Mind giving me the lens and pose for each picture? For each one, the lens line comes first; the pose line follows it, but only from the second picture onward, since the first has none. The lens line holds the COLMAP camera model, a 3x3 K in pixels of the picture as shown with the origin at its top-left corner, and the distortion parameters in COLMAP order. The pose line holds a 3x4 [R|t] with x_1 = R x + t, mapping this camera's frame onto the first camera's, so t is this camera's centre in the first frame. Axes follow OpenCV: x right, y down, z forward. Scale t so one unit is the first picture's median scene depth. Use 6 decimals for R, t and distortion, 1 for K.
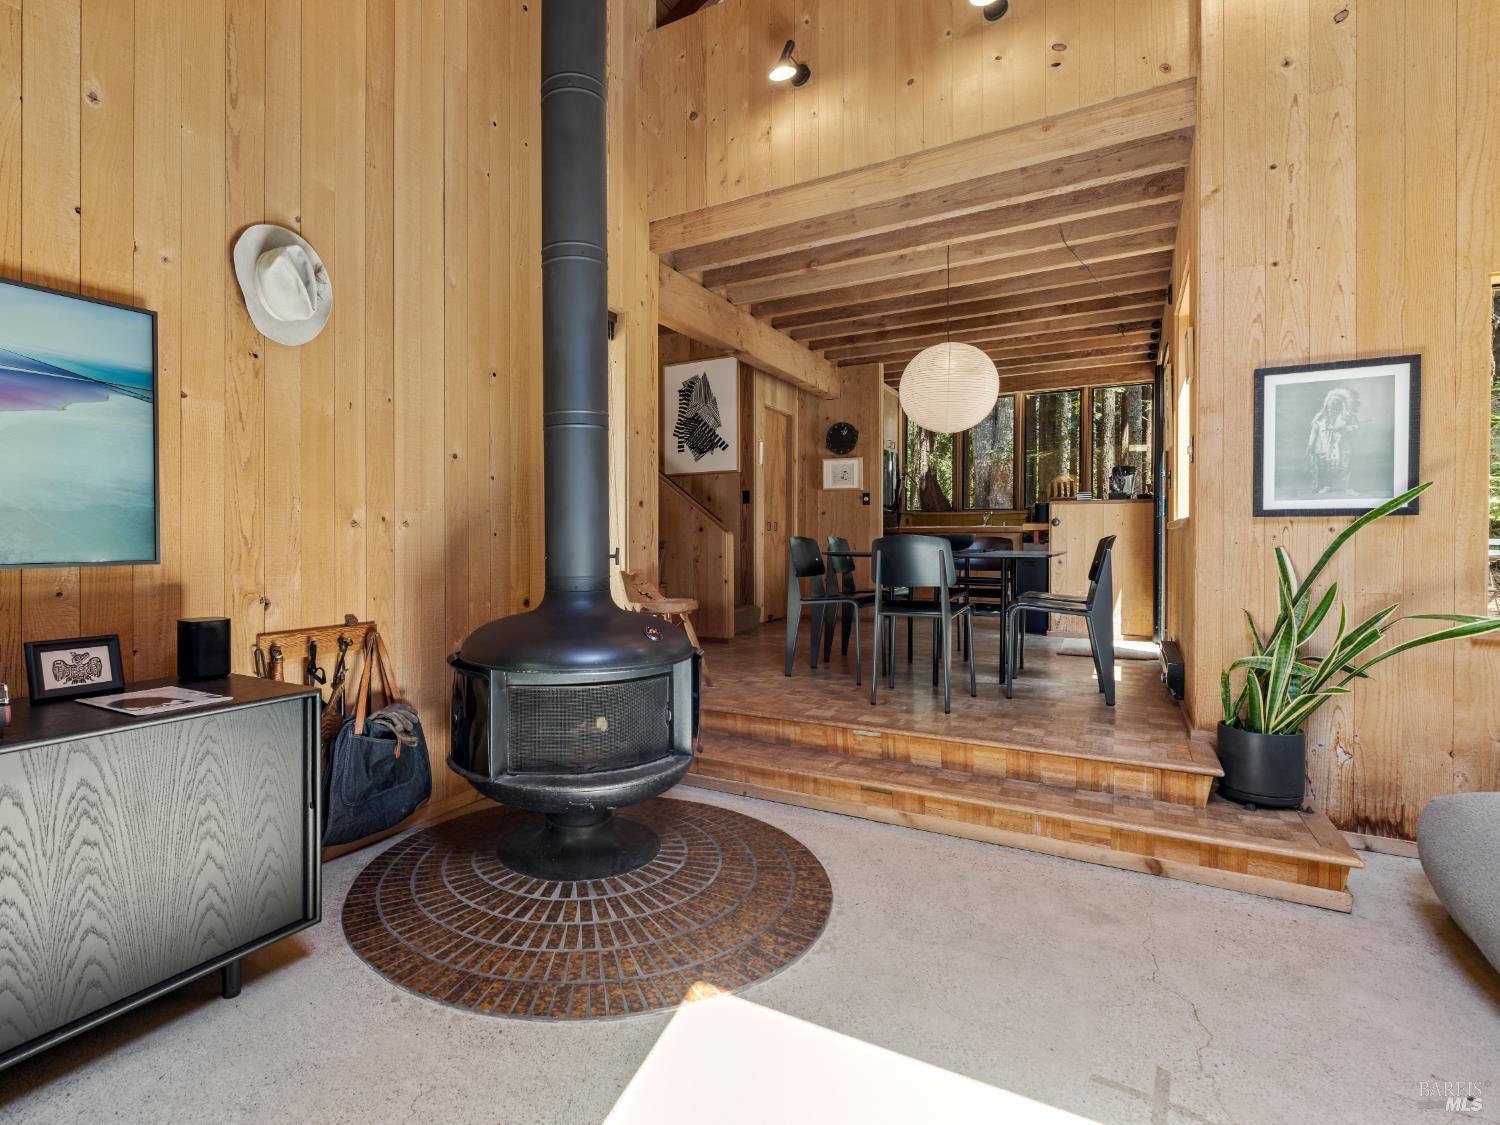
lens RADIAL K [[763.7, 0, 657.5], [0, 763.7, 544.5], [0, 0, 1]] dist [-0.002414, 0.002093]
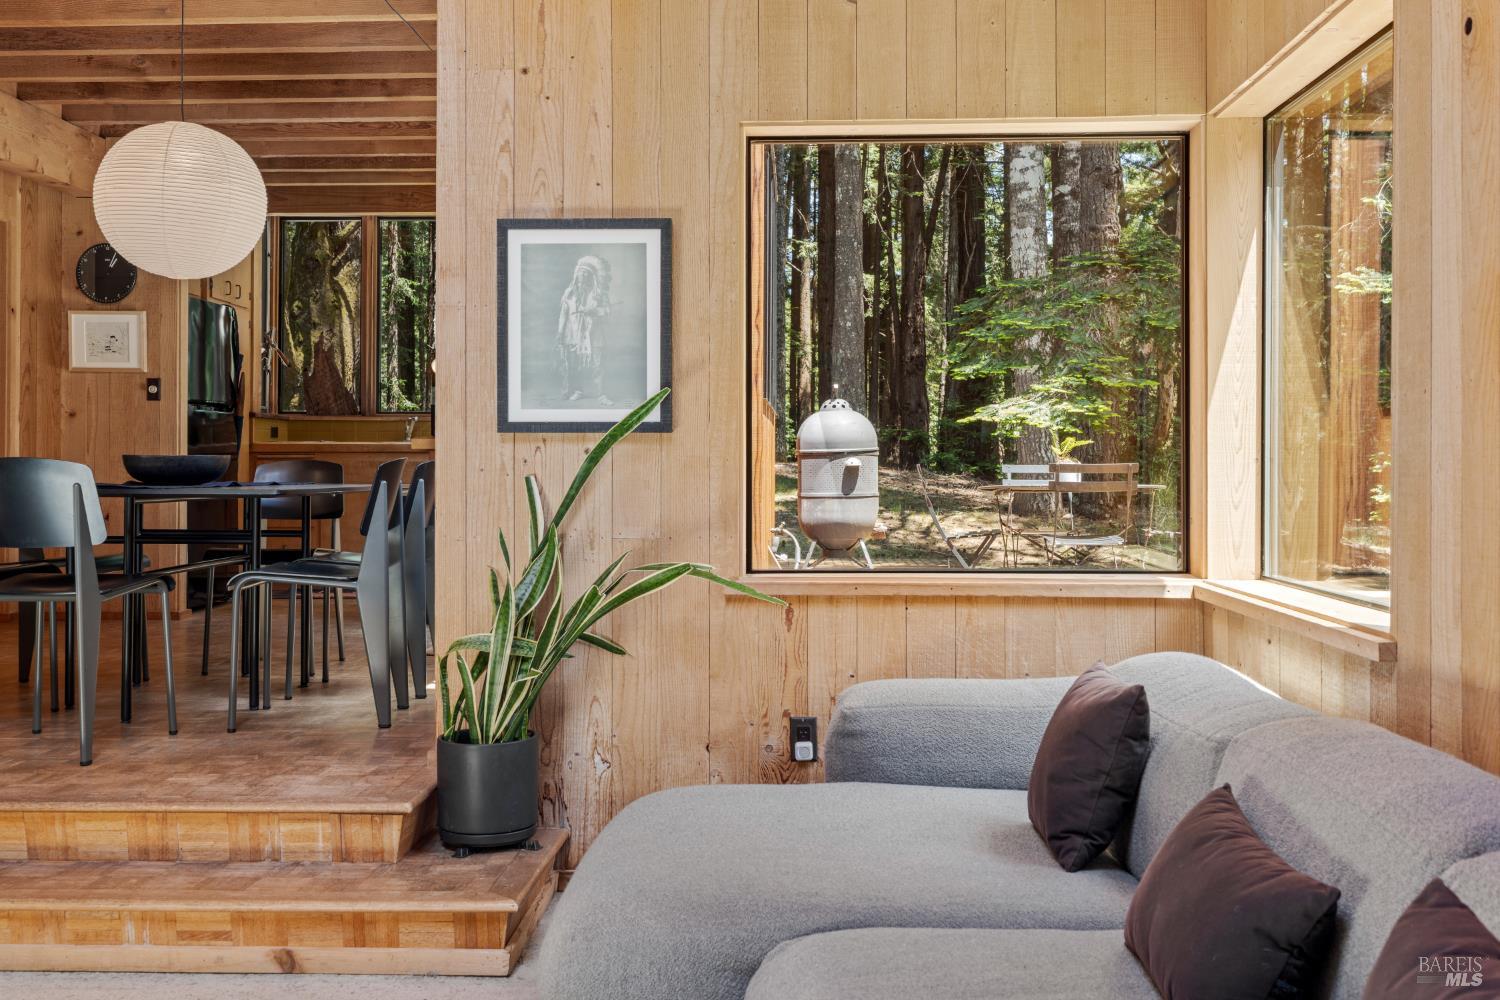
lens RADIAL K [[1477.5, 0, 751.9], [0, 1477.5, 459.0], [0, 0, 1]] dist [0.009291, 0.000000]
pose [[0.869127, 0.002057, 0.494585, 0.329162], [0.003253, 0.999946, -0.009875, 0.002047], [-0.494579, 0.010192, 0.869073, -0.283223]]
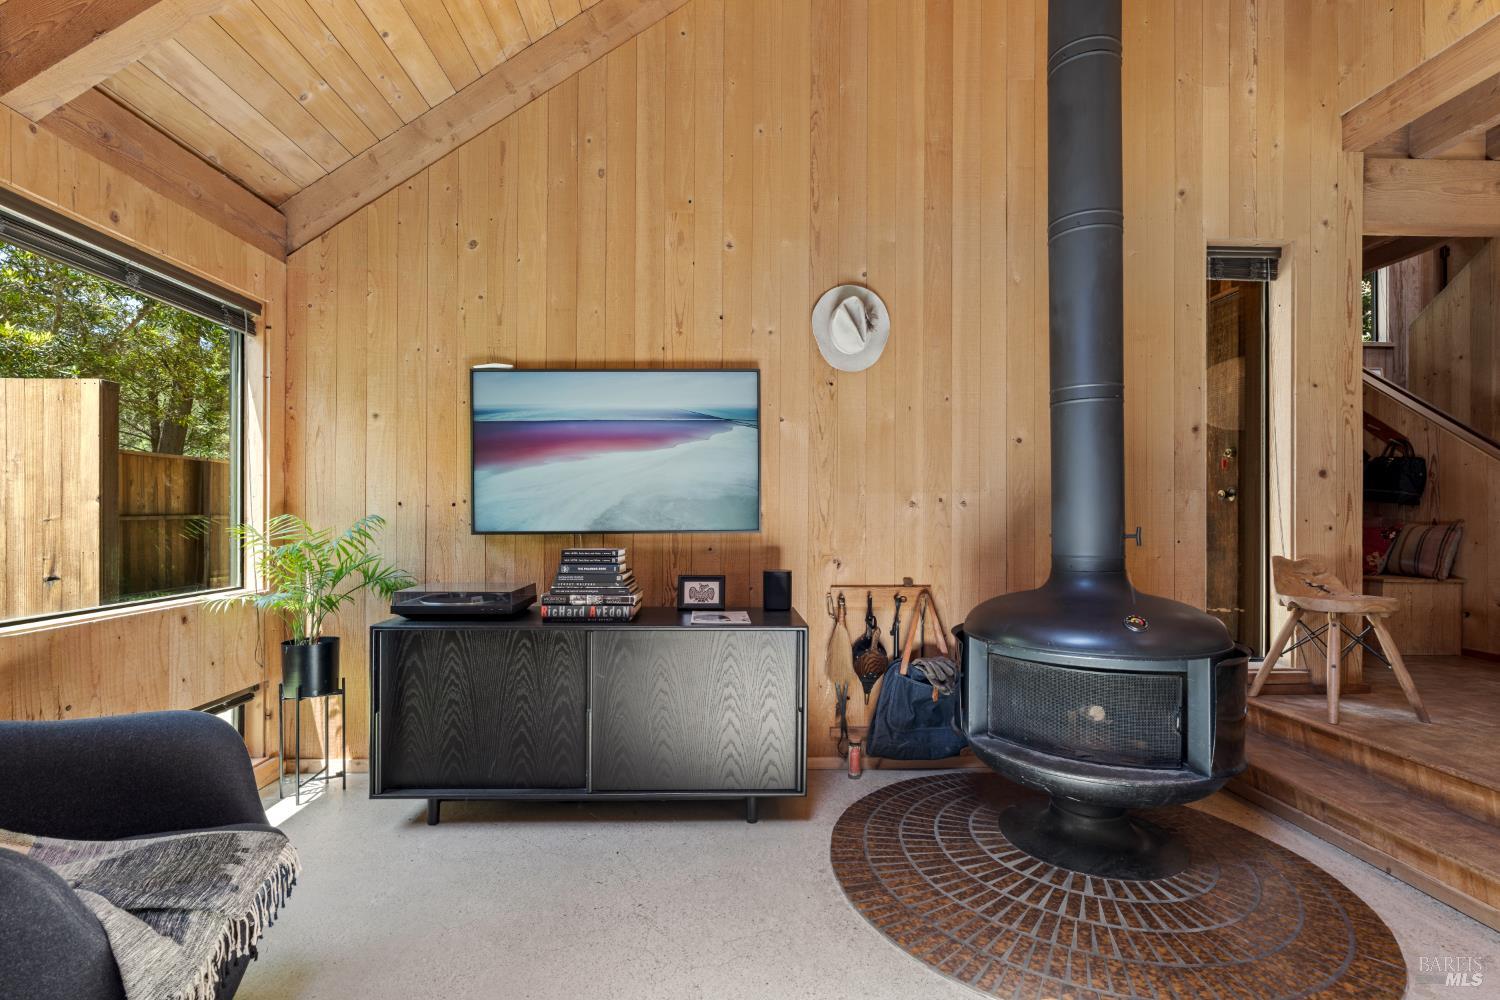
lens RADIAL K [[685.5, 0, 746.6], [0, 685.5, 516.0], [0, 0, 1]] dist [-0.004730, 0.002662]
pose [[0.563405, 0.002358, -0.826178, 0.358216], [-0.008586, 0.999959, -0.003001, -0.002508], [0.826136, 0.008785, 0.563402, 0.152239]]
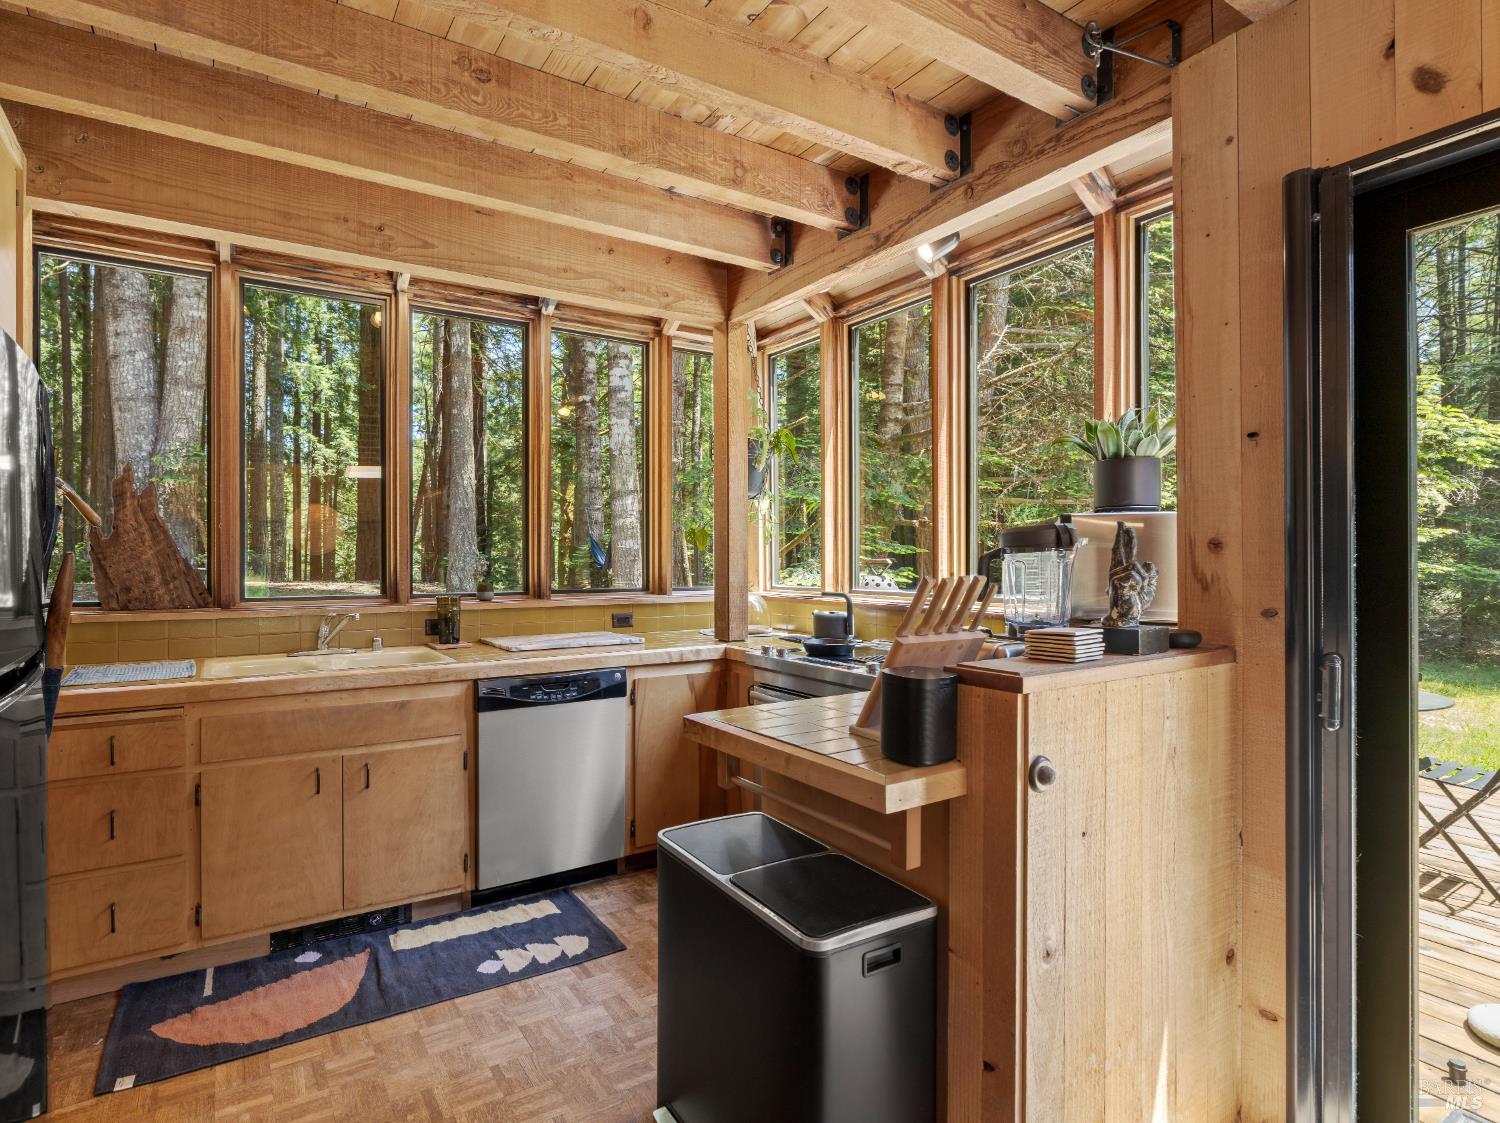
lens RADIAL K [[763.7, 0, 657.2], [0, 763.7, 554.2], [0, 0, 1]] dist [-0.002414, 0.002093]
pose [[0.485762, 0.002687, 0.874087, 0.627673], [0.010656, 0.999903, -0.008995, -0.200649], [-0.874026, 0.013684, 0.485686, 2.204577]]
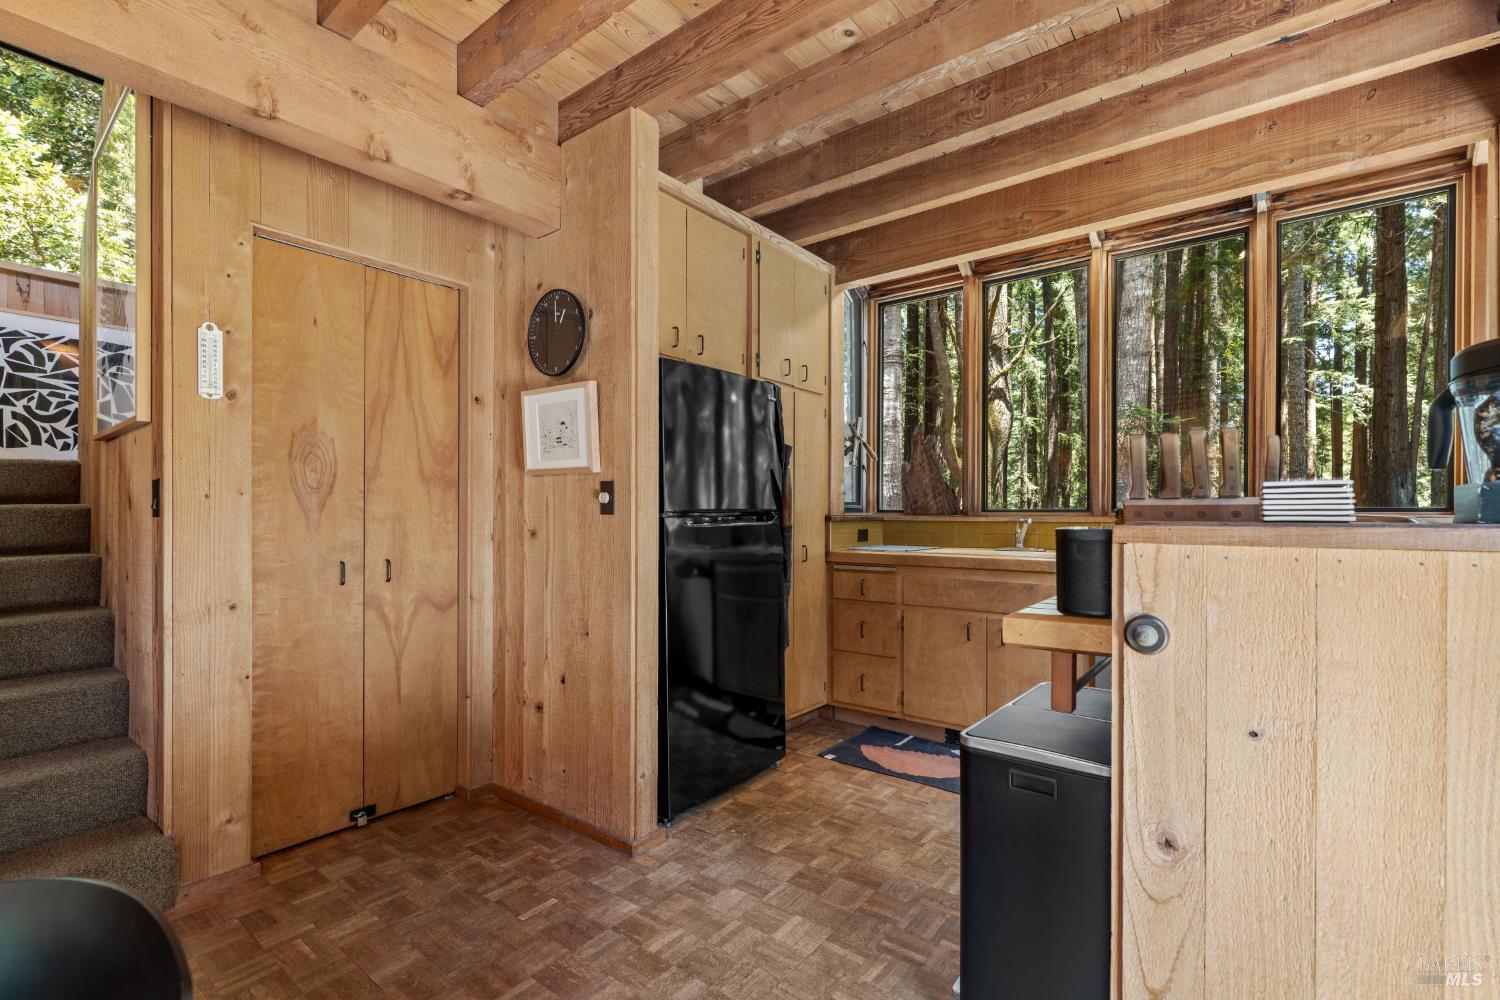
lens RADIAL K [[685.5, 0, 742.3], [0, 685.5, 513.4], [0, 0, 1]] dist [-0.004730, 0.002662]
pose [[0.993520, -0.000016, -0.113654, 0.979334], [-0.001056, 0.999955, -0.009379, -0.129935], [0.113649, 0.009438, 0.993476, 1.814999]]
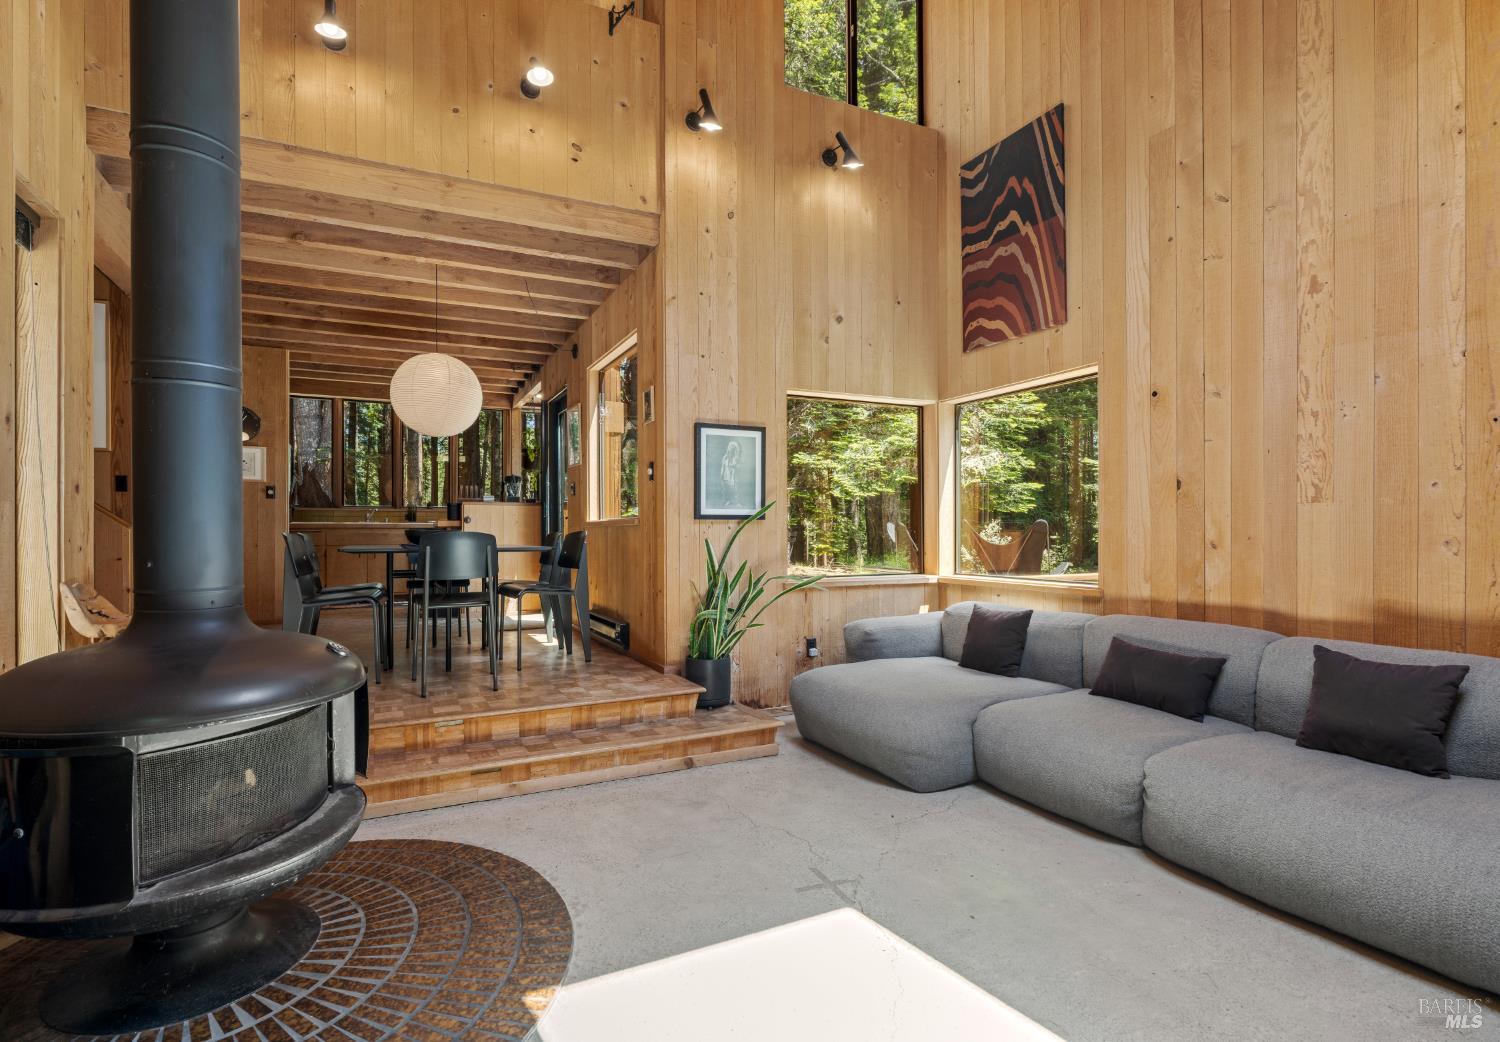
lens RADIAL K [[705.1, 0, 716.1], [0, 705.1, 529.2], [0, 0, 1]] dist [-0.005035, 0.002614]
pose [[0.548665, 0.000784, 0.836042, -0.382236], [0.011205, 0.999903, -0.008291, -0.004056], [-0.835967, 0.013916, 0.548603, 0.201837]]
